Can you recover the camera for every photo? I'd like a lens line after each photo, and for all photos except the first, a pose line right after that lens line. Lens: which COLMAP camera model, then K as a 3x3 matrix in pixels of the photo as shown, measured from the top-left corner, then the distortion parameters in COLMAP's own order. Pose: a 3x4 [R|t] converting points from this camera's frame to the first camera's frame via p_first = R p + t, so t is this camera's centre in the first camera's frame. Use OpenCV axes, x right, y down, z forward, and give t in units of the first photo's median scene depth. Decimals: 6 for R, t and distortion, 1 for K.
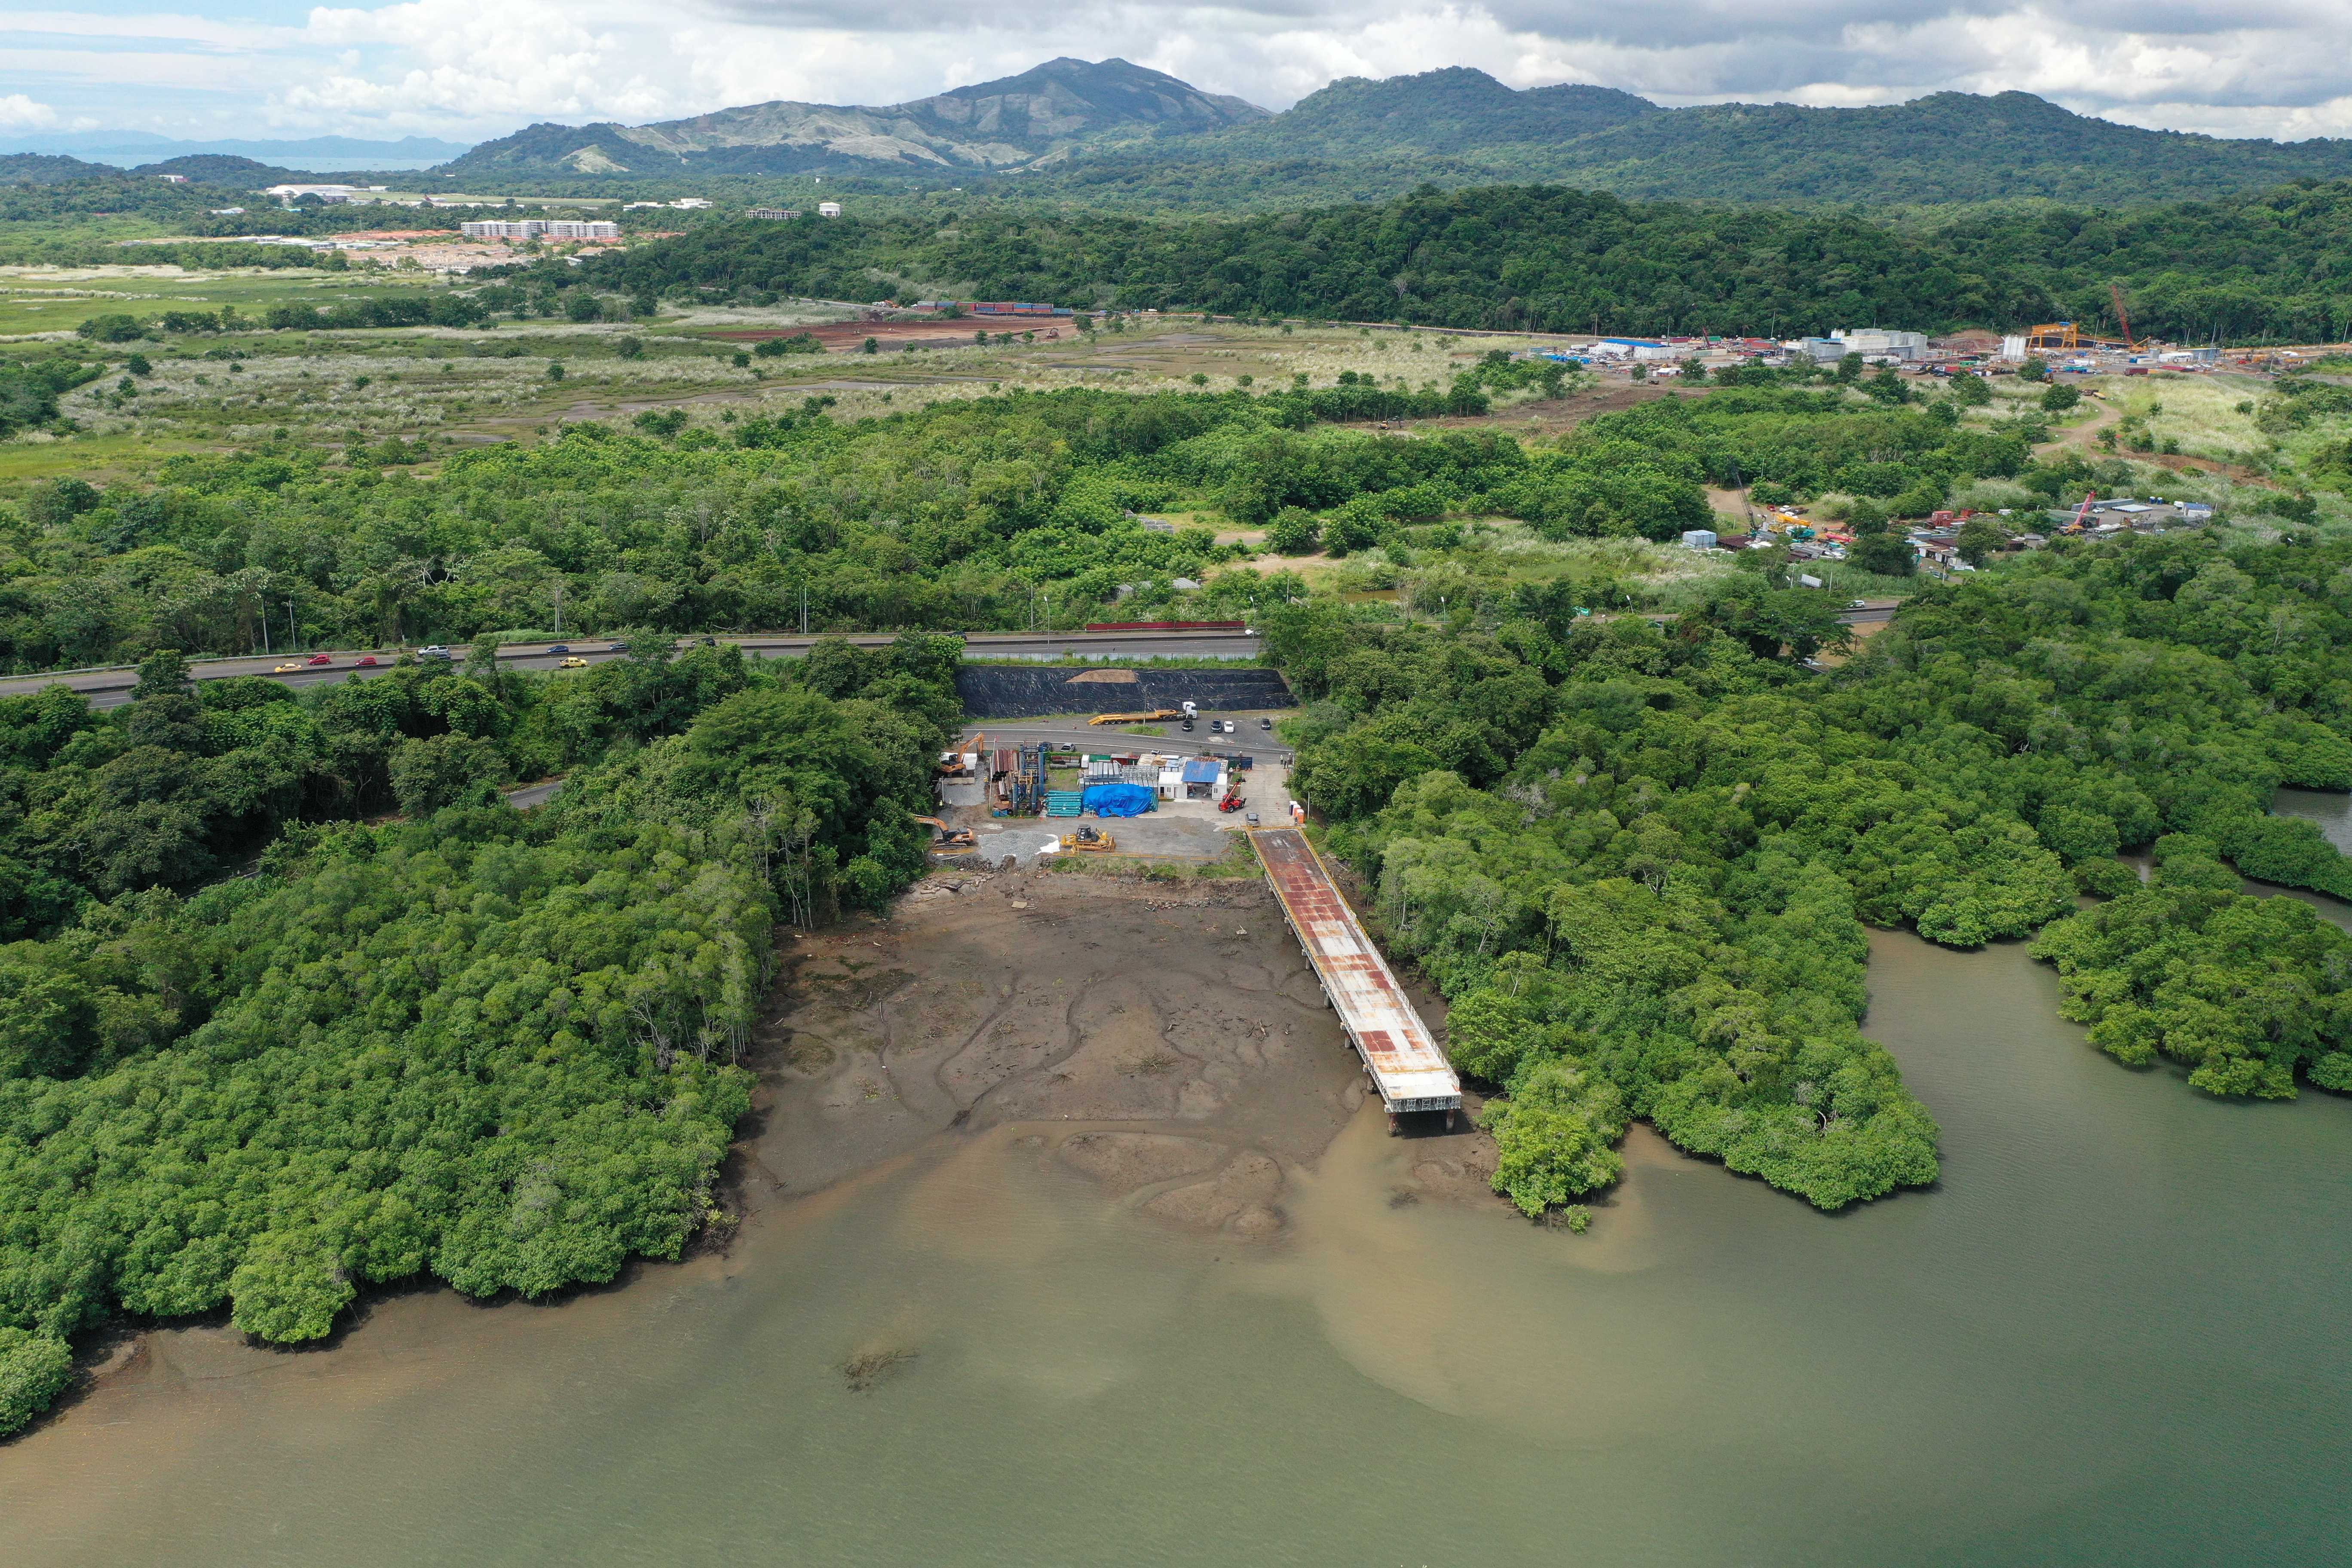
lens RADIAL K [[1860.5, 0, 1176.0], [0, 1860.5, 784.0], [0, 0, 1]] dist [0.000497, -0.000790]
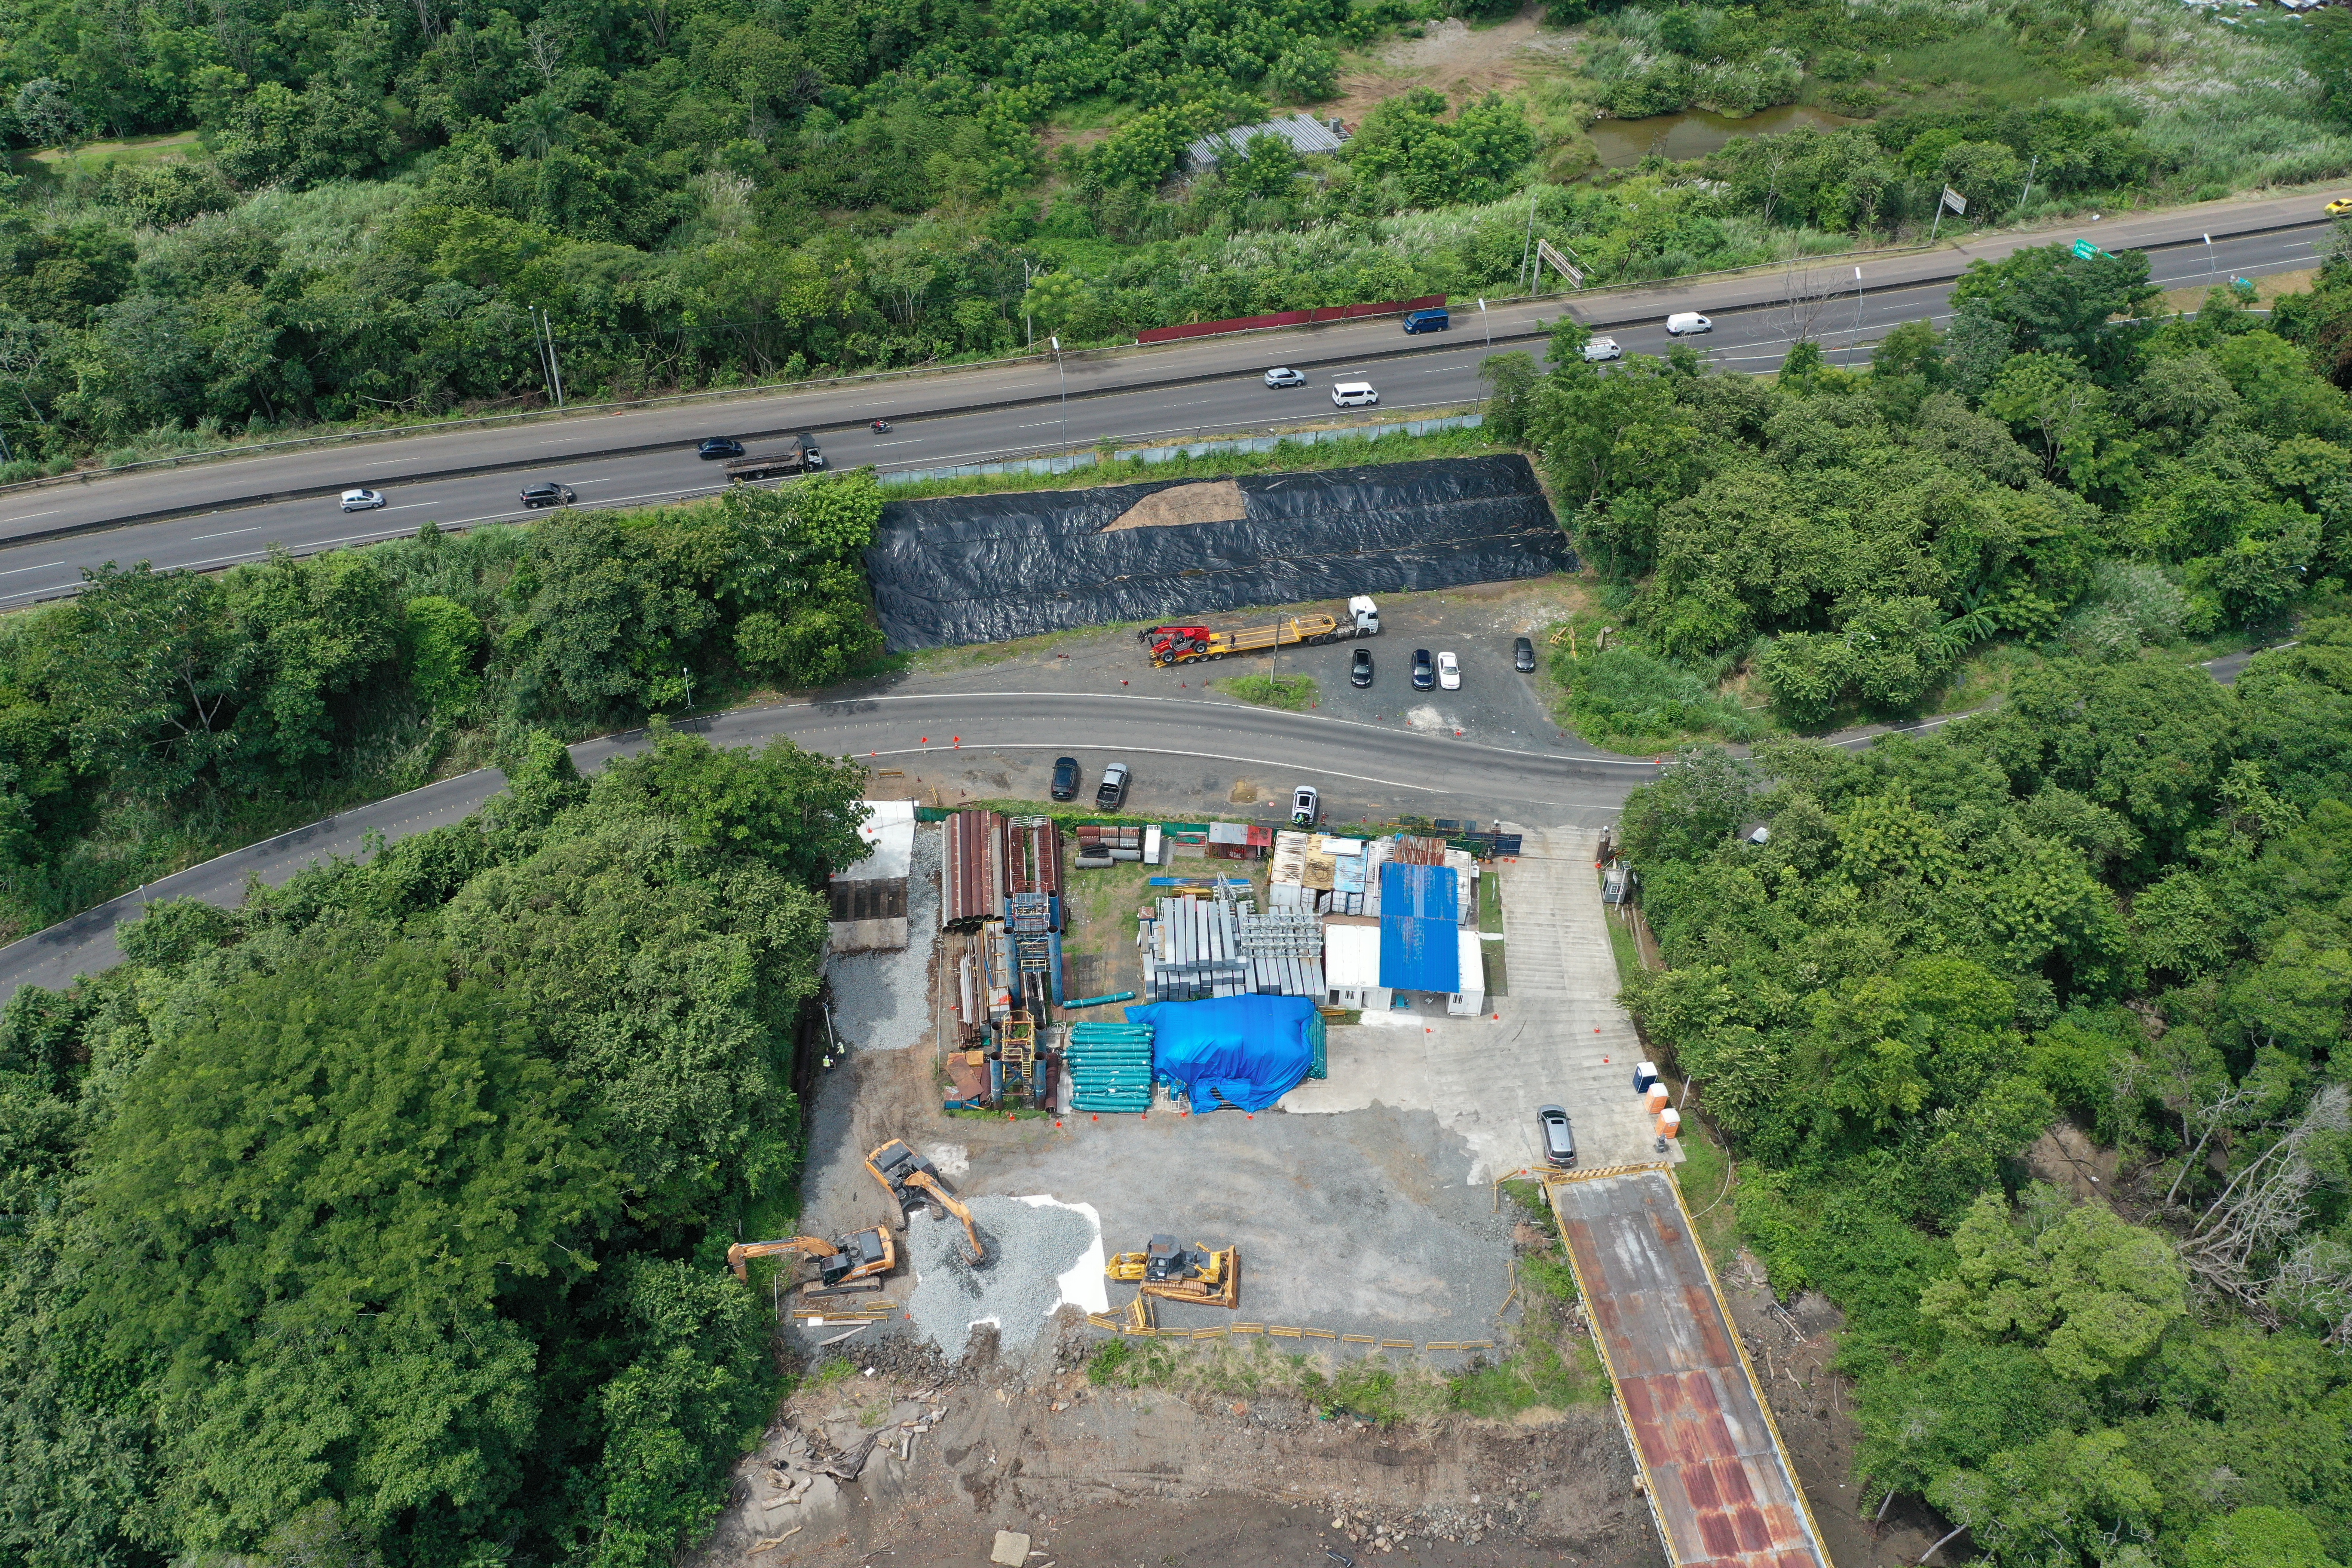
lens RADIAL K [[1860.5, 0, 1176.0], [0, 1860.5, 784.0], [0, 0, 1]] dist [0.000497, -0.000790]
pose [[0.999913, 0.003029, -0.012876, -0.034345], [0.002264, 0.919871, 0.392216, -0.186955], [0.013032, -0.392210, 0.919783, 0.541921]]
